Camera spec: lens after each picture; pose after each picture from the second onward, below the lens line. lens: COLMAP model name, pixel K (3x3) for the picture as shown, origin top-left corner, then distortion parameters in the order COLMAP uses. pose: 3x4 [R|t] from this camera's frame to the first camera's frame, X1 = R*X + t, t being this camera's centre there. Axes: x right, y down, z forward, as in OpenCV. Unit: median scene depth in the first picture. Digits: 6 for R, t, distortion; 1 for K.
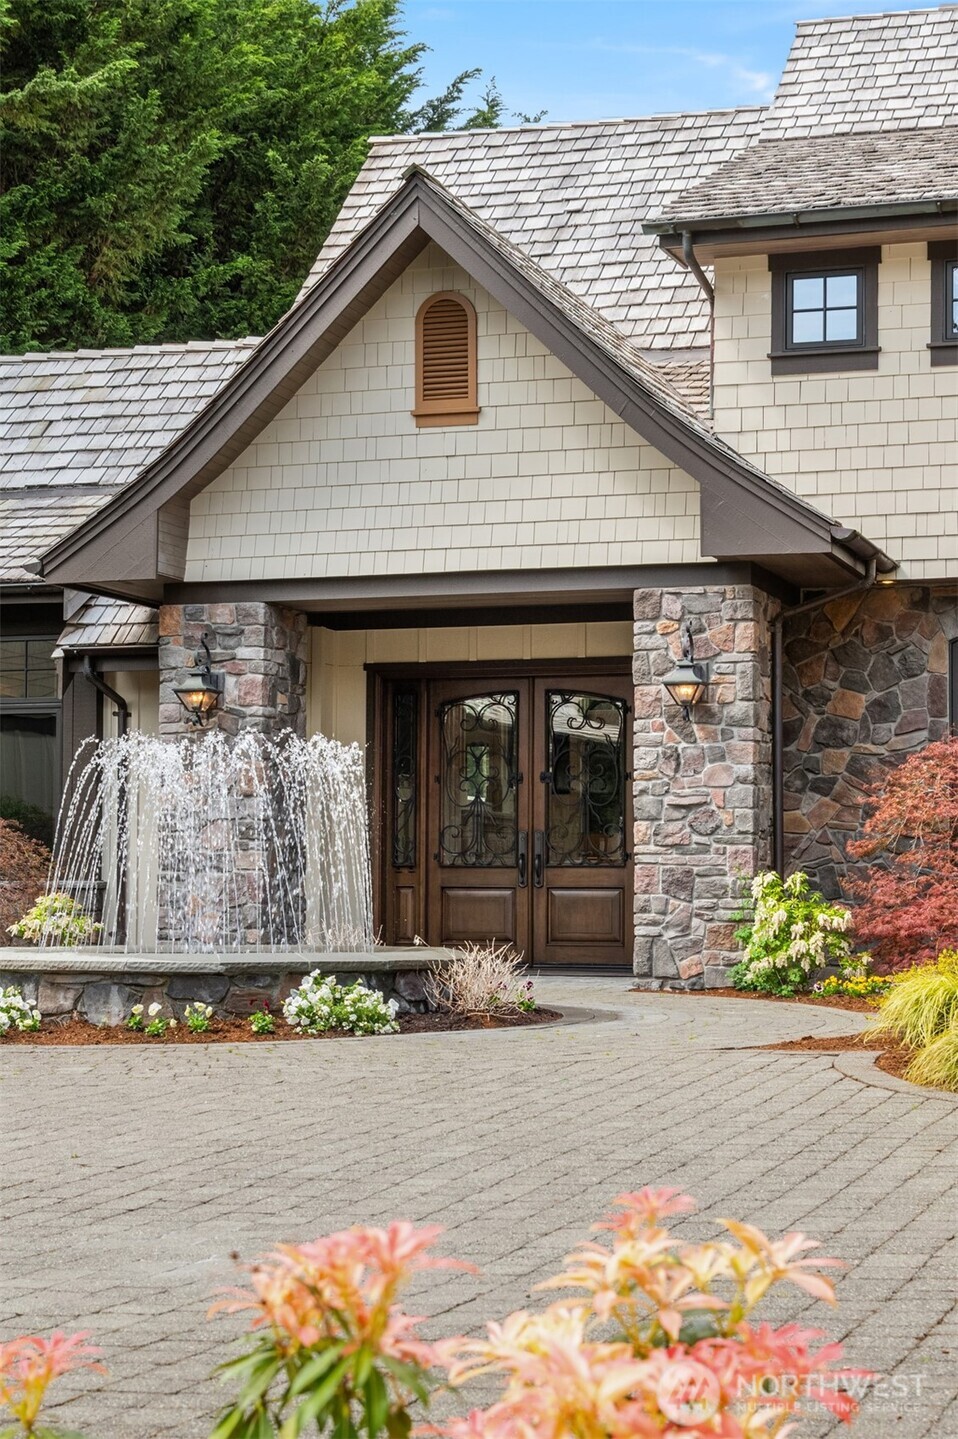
lens RADIAL K [[2580.8, 0, 479.9], [0, 2580.8, 718.4], [0, 0, 1]] dist [0.013011, 0.000000]
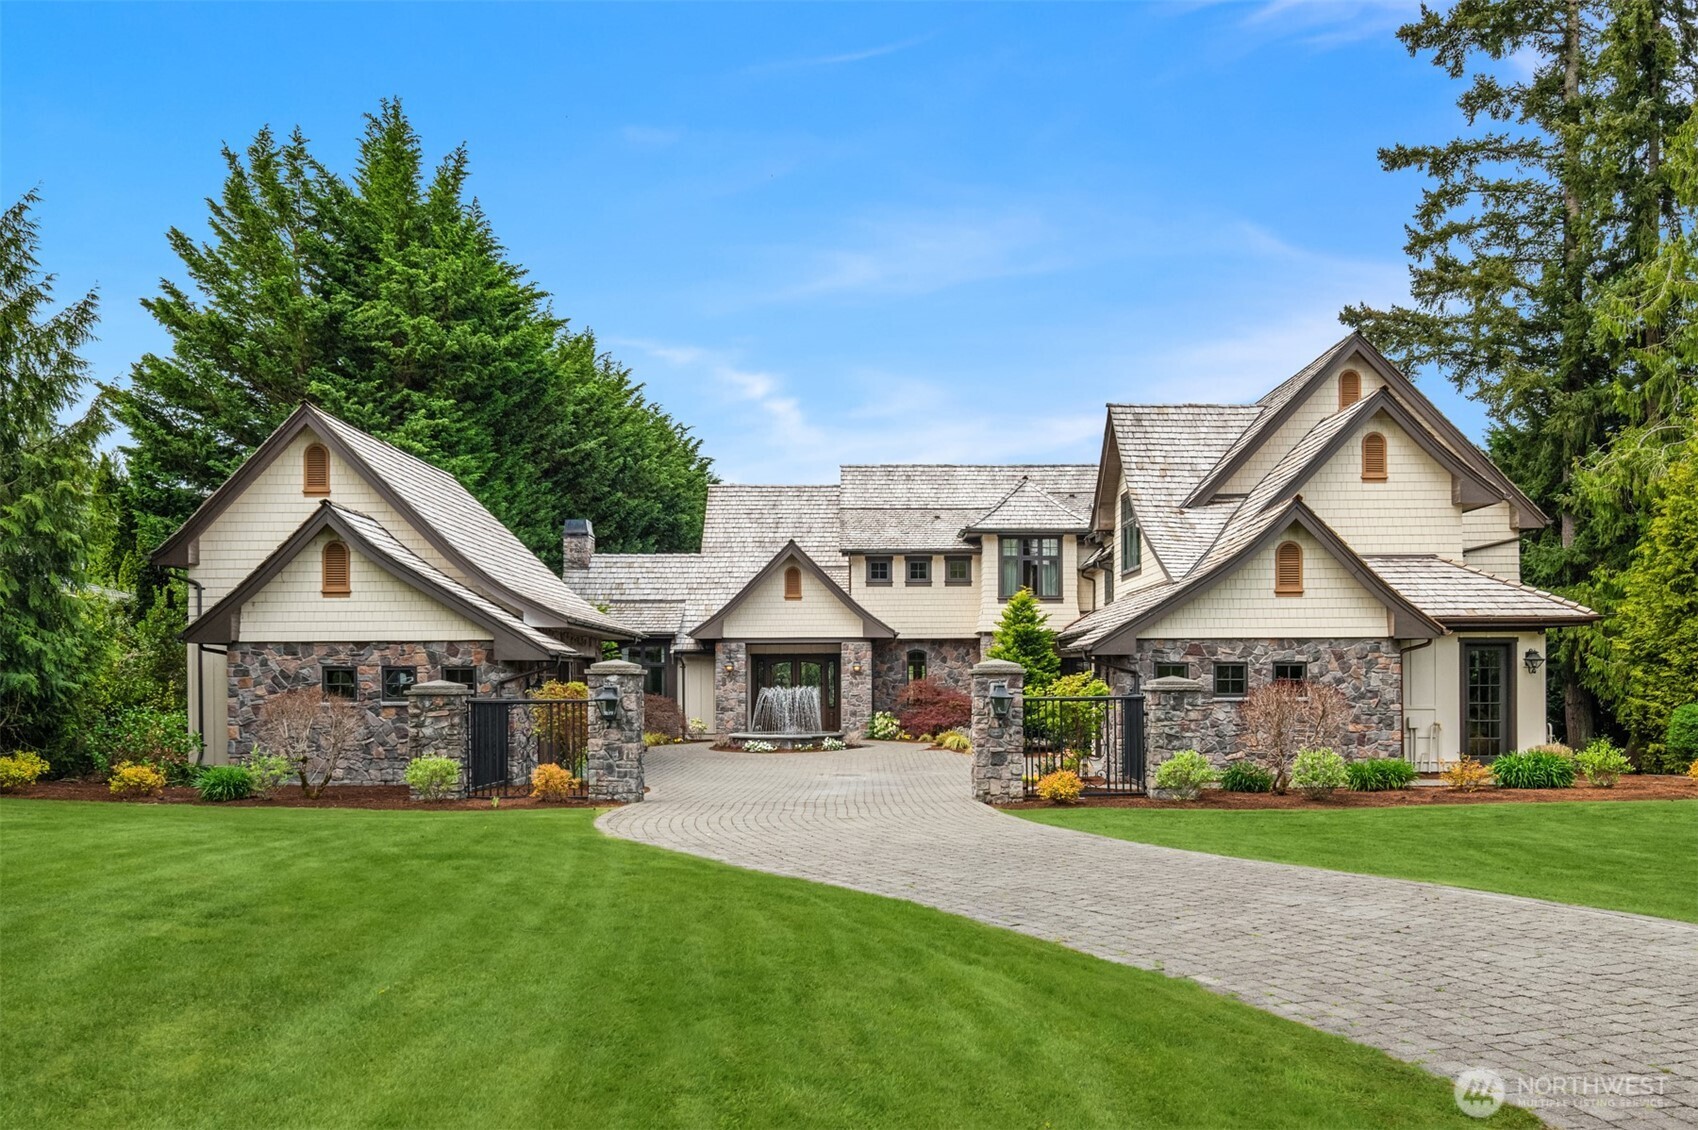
lens RADIAL K [[1381.3, 0, 850.0], [0, 1381.3, 568.1], [0, 0, 1]] dist [-0.003405, -0.000036]
pose [[0.954014, 0.015996, 0.299334, -0.579616], [-0.011530, 0.999794, -0.016680, -0.129760], [-0.299539, 0.012461, 0.954003, -1.096897]]
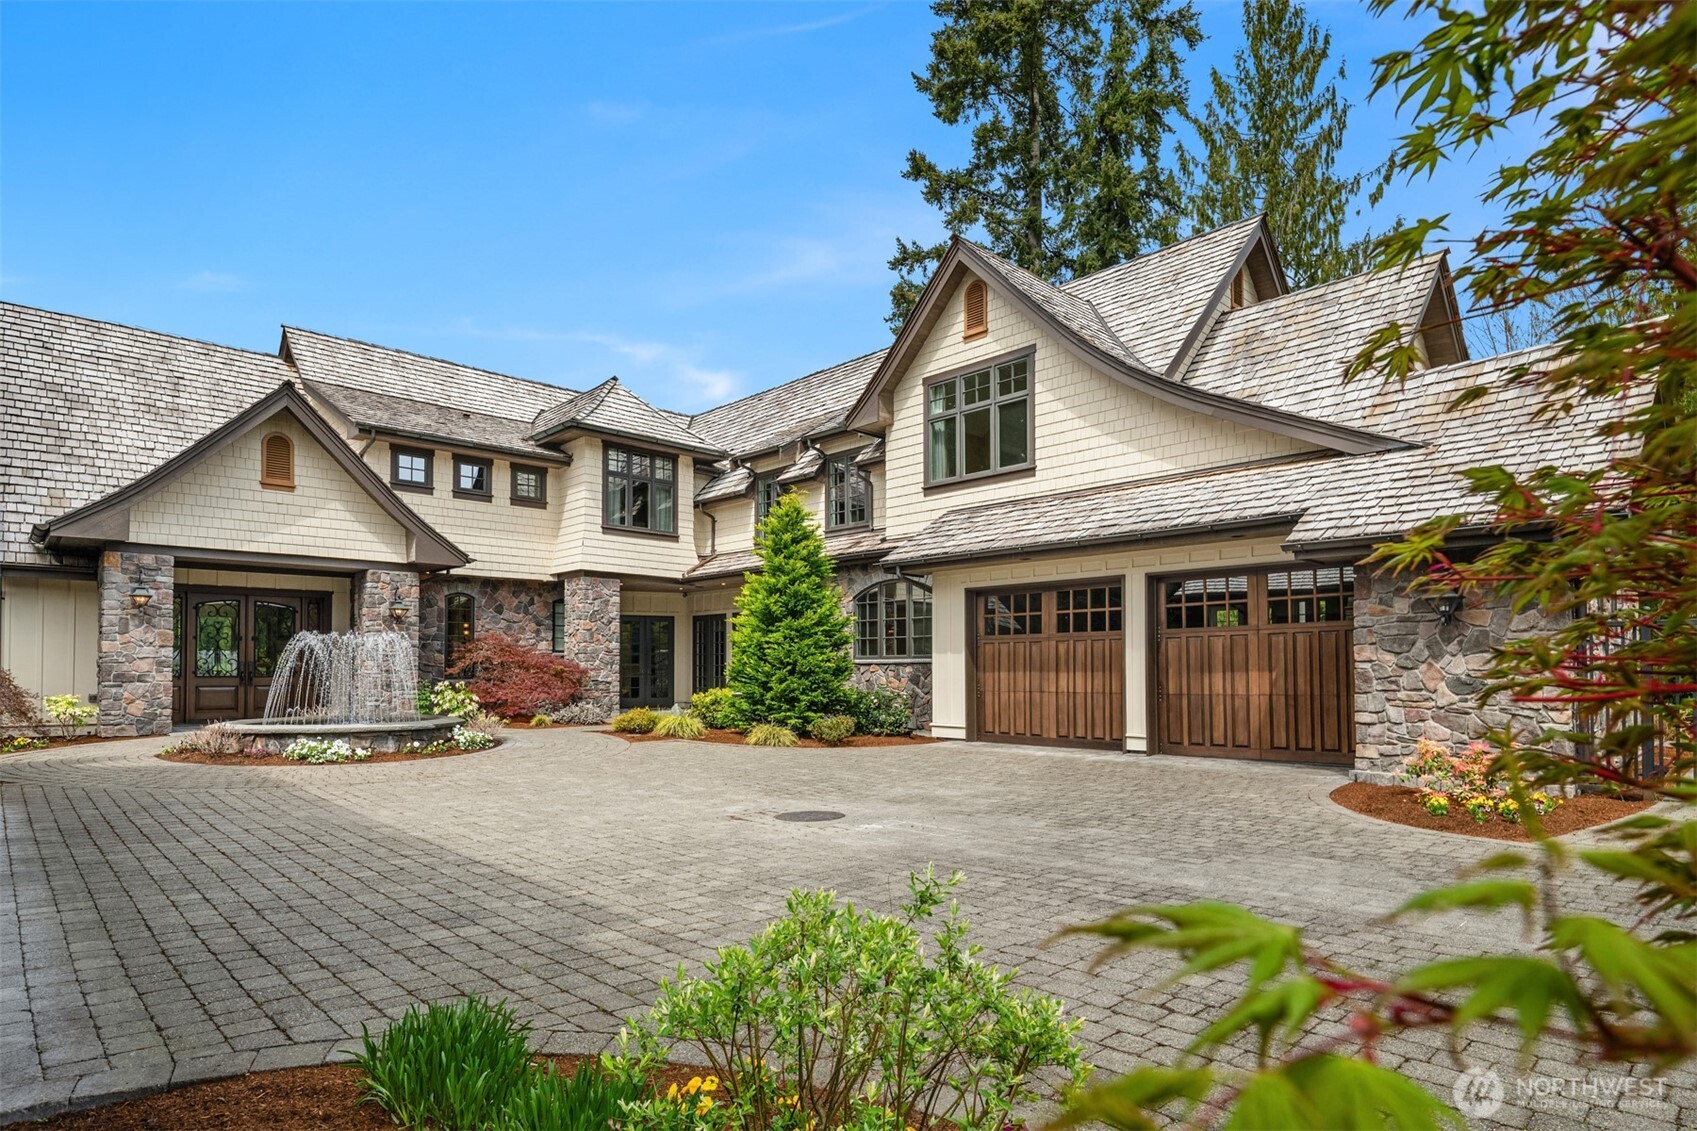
lens RADIAL K [[910.6, 0, 852.4], [0, 910.6, 645.6], [0, 0, 1]] dist [-0.020620, -0.000339]
pose [[0.479018, 0.021582, 0.877540, -0.480291], [-0.059908, 0.998171, 0.008153, -0.011045], [-0.875759, -0.056477, 0.479434, 0.145534]]
